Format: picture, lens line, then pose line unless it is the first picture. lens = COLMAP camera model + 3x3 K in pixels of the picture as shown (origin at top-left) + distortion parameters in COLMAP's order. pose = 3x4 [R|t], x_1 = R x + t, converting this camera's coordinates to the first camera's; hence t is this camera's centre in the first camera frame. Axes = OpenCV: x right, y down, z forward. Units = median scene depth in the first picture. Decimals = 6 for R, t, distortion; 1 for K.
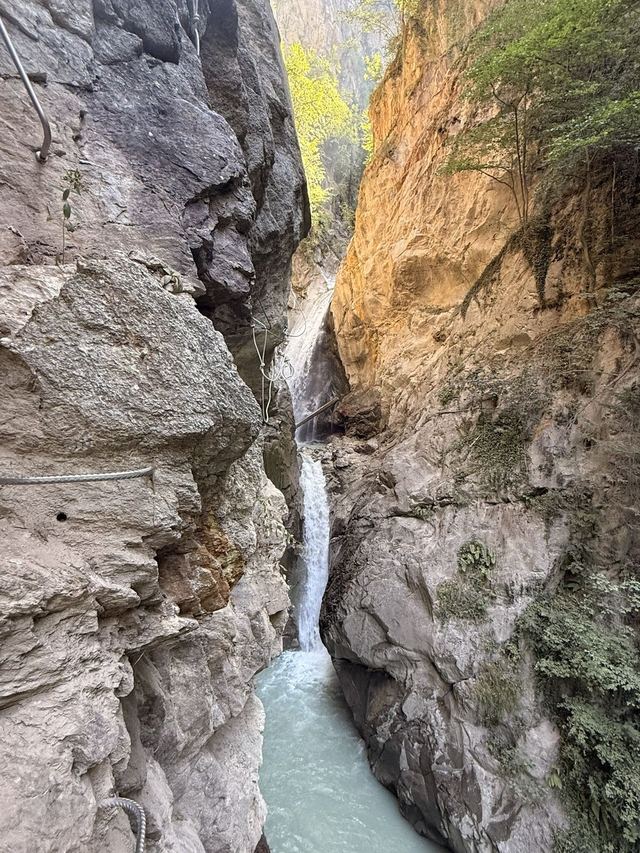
lens RADIAL K [[440.1, 0, 324.5], [0, 440.1, 424.4], [0, 0, 1]] dist [0.004084, -0.001912]
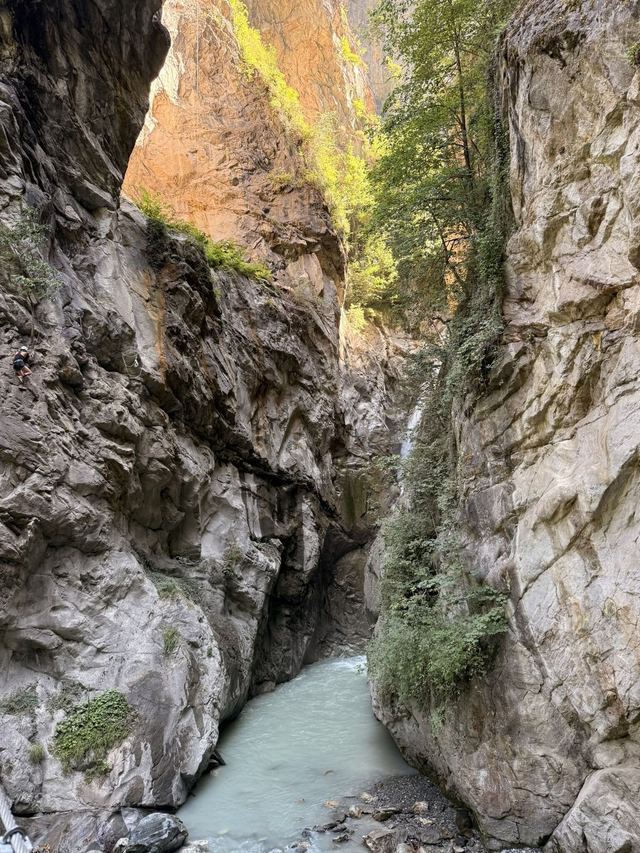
lens RADIAL K [[596.2, 0, 324.3], [0, 596.2, 420.8], [0, 0, 1]] dist [0.068686, -0.093148]
pose [[0.862405, -0.141093, -0.486159, 0.900281], [0.044909, 0.977910, -0.204144, 0.355837], [0.504223, 0.154222, 0.849691, -0.609922]]
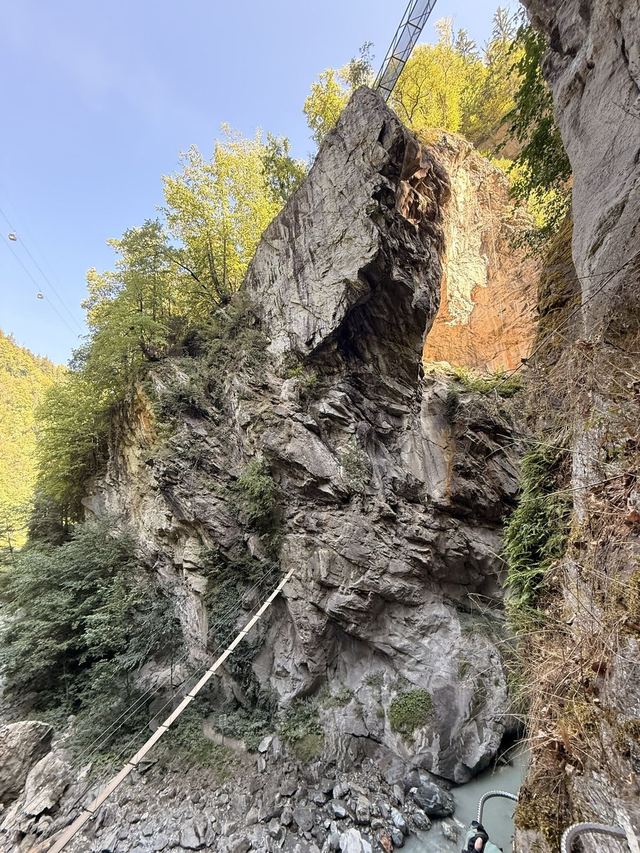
lens RADIAL K [[340.4, 0, 320.7], [0, 340.4, 424.7], [0, 0, 1]] dist [-0.000599, 0.000632]
pose [[0.081599, -0.198622, -0.976673, 1.230184], [-0.027299, 0.979128, -0.201402, -0.036840], [0.996291, 0.043096, 0.074474, -0.264978]]
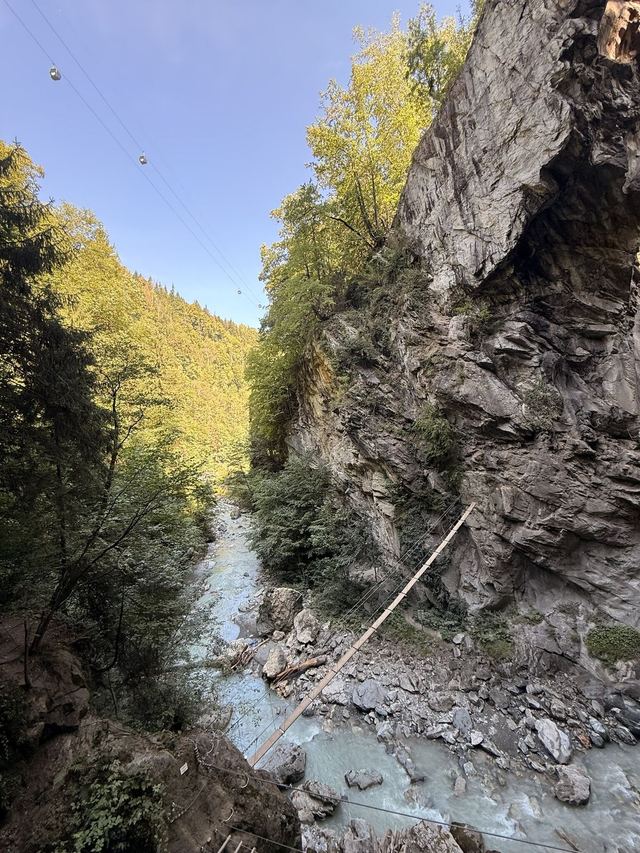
lens RADIAL K [[340.4, 0, 321.2], [0, 340.4, 424.9], [0, 0, 1]] dist [-0.000599, 0.000632]
pose [[-0.366625, 0.015614, -0.930238, 1.344348], [0.023056, 0.999705, 0.007694, -0.092741], [0.930083, -0.018627, -0.366876, -0.311075]]
